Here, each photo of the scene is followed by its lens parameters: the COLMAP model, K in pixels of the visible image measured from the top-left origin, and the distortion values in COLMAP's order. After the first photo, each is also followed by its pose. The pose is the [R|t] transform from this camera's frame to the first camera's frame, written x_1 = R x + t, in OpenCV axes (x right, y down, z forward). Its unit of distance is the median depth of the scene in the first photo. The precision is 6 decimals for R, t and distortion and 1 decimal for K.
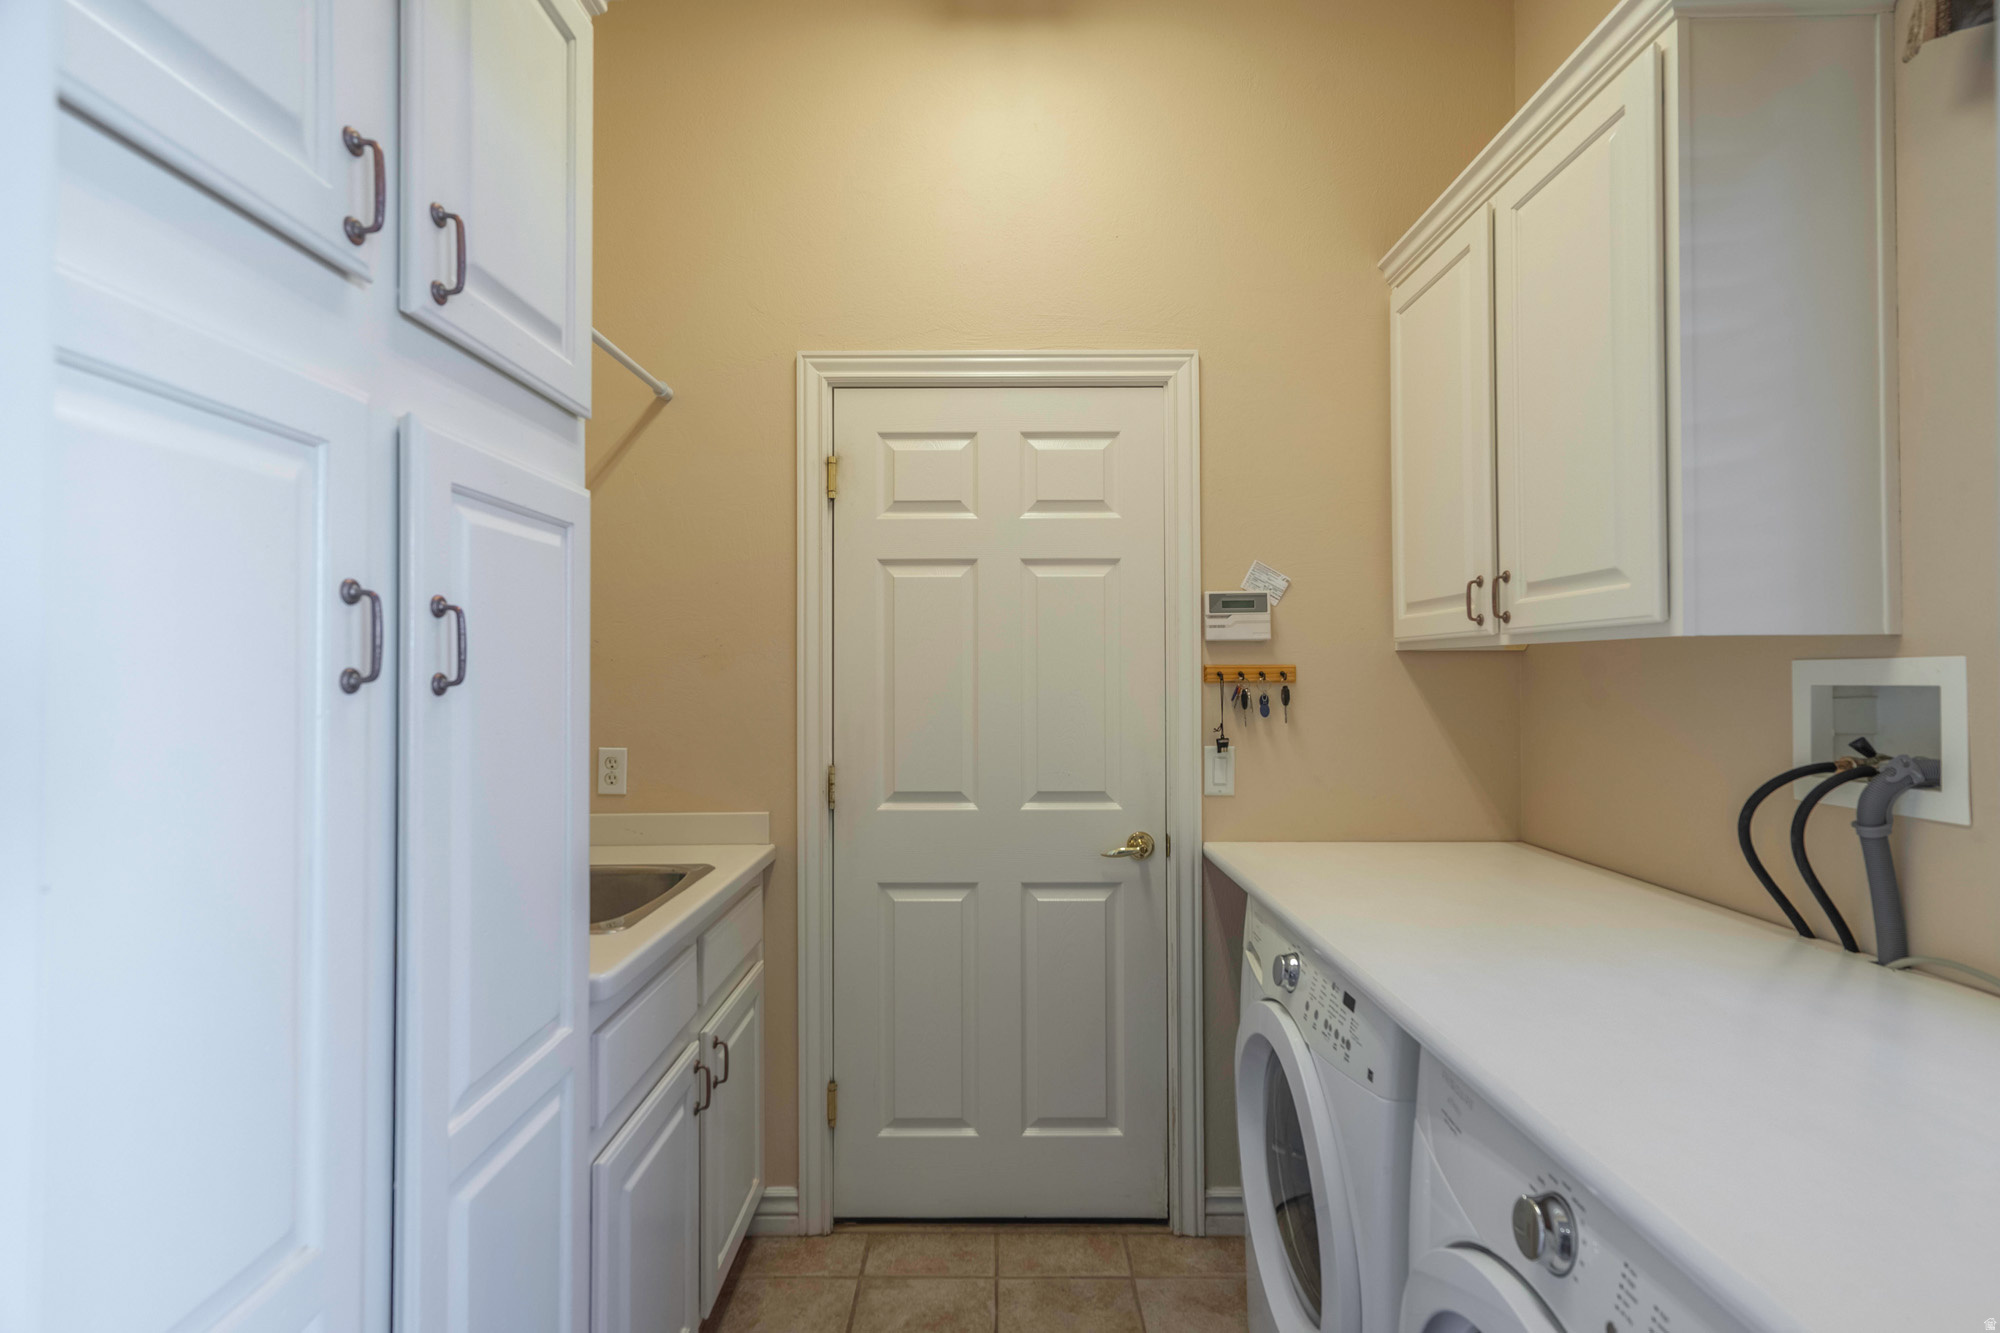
lens RADIAL K [[907.0, 0, 988.7], [0, 907.0, 664.4], [0, 0, 1]] dist [-0.001518, -0.000287]
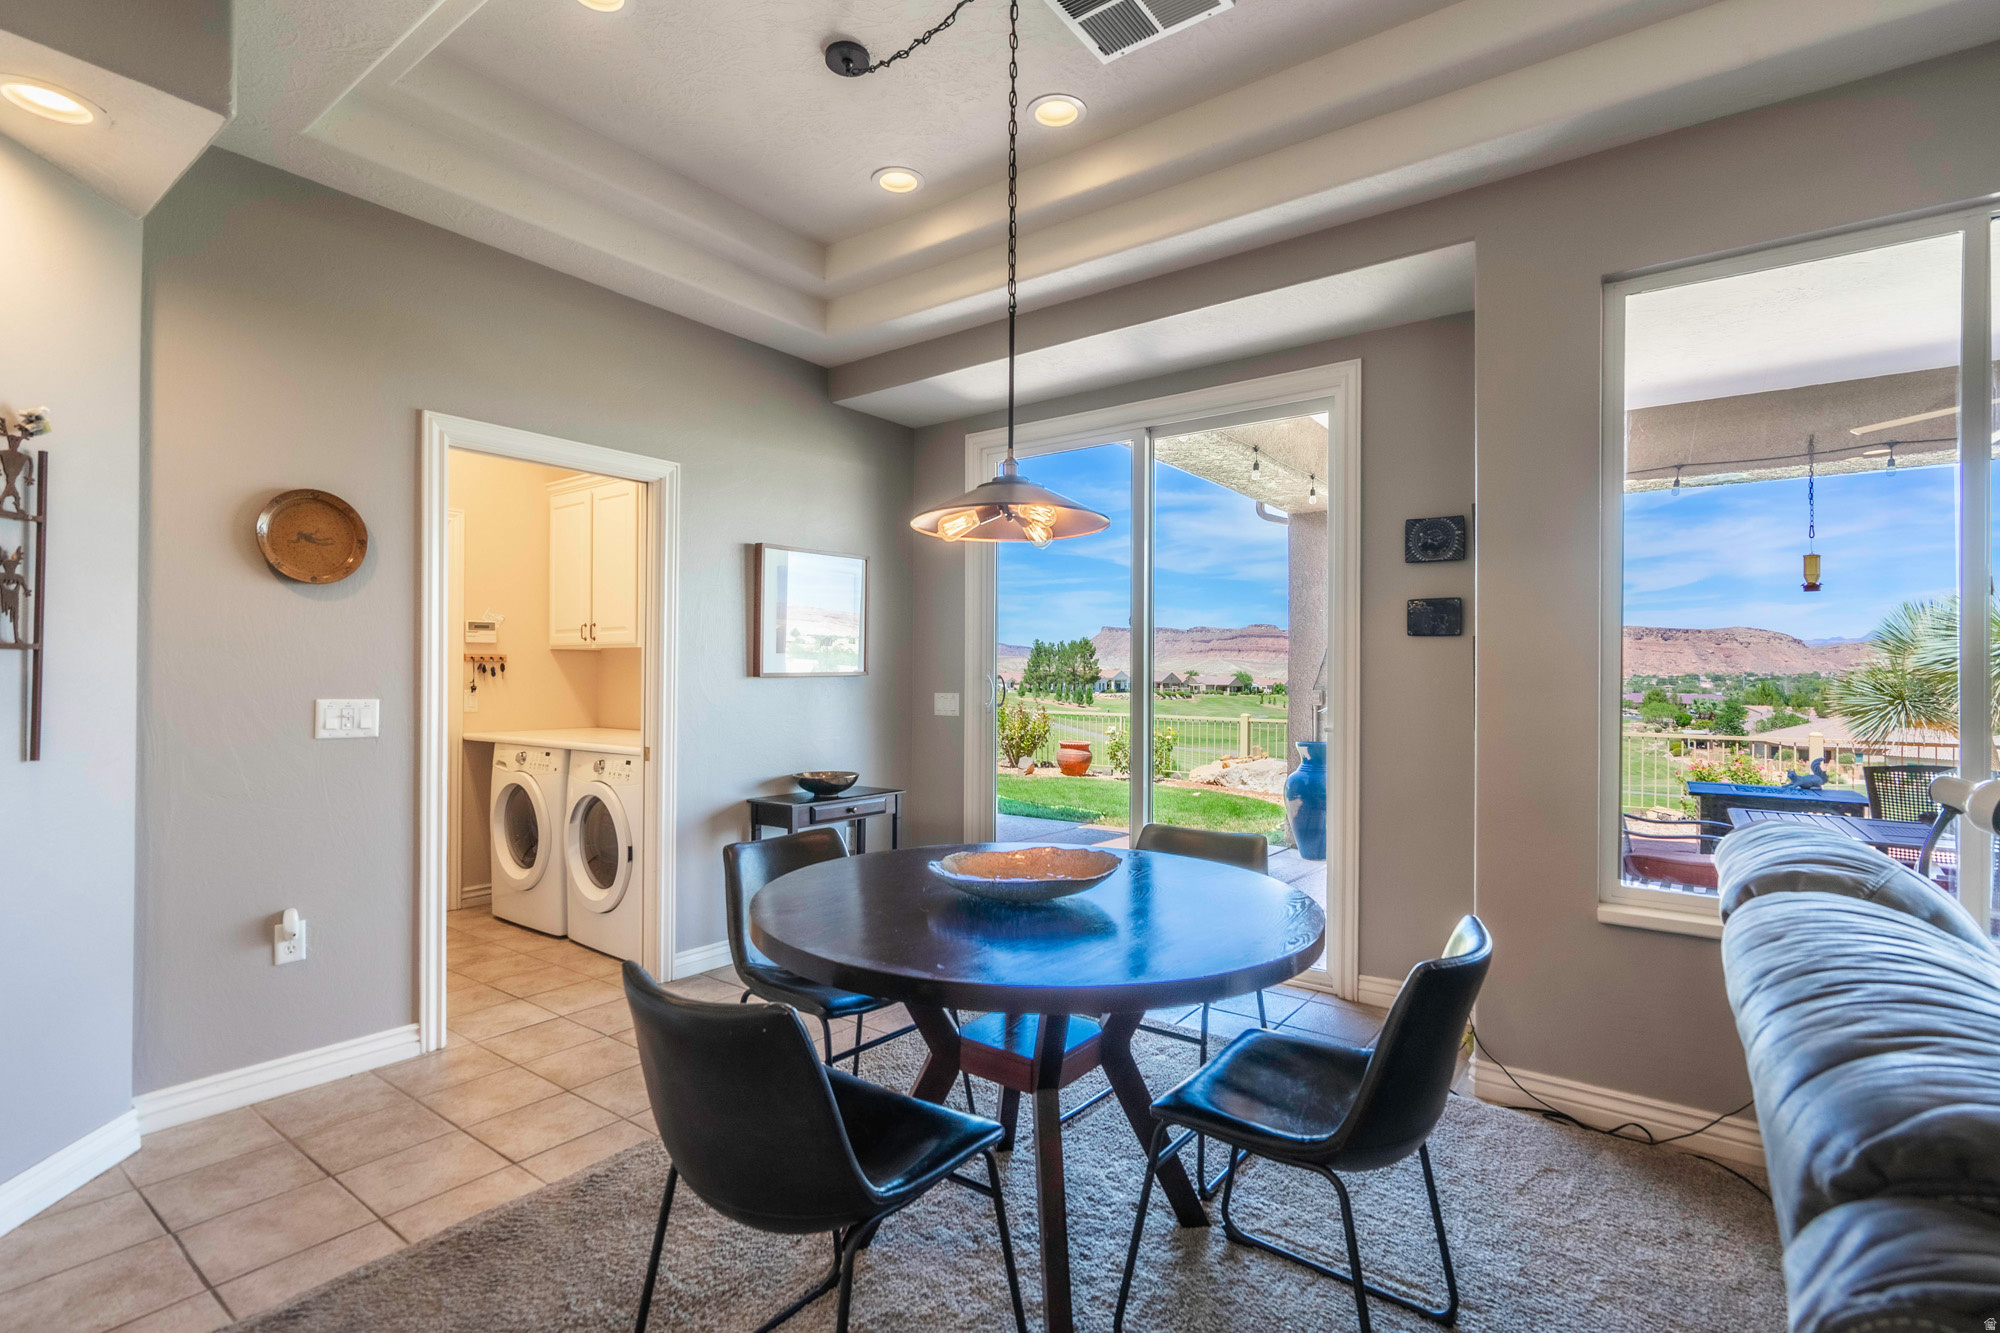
lens RADIAL K [[939.4, 0, 1005.9], [0, 939.4, 664.8], [0, 0, 1]] dist [0.002889, 0.000754]
pose [[0.596490, 0.013985, 0.802499, -0.845016], [-0.014869, 0.999869, -0.006373, 0.024427], [-0.802483, -0.008131, 0.596619, -1.481849]]
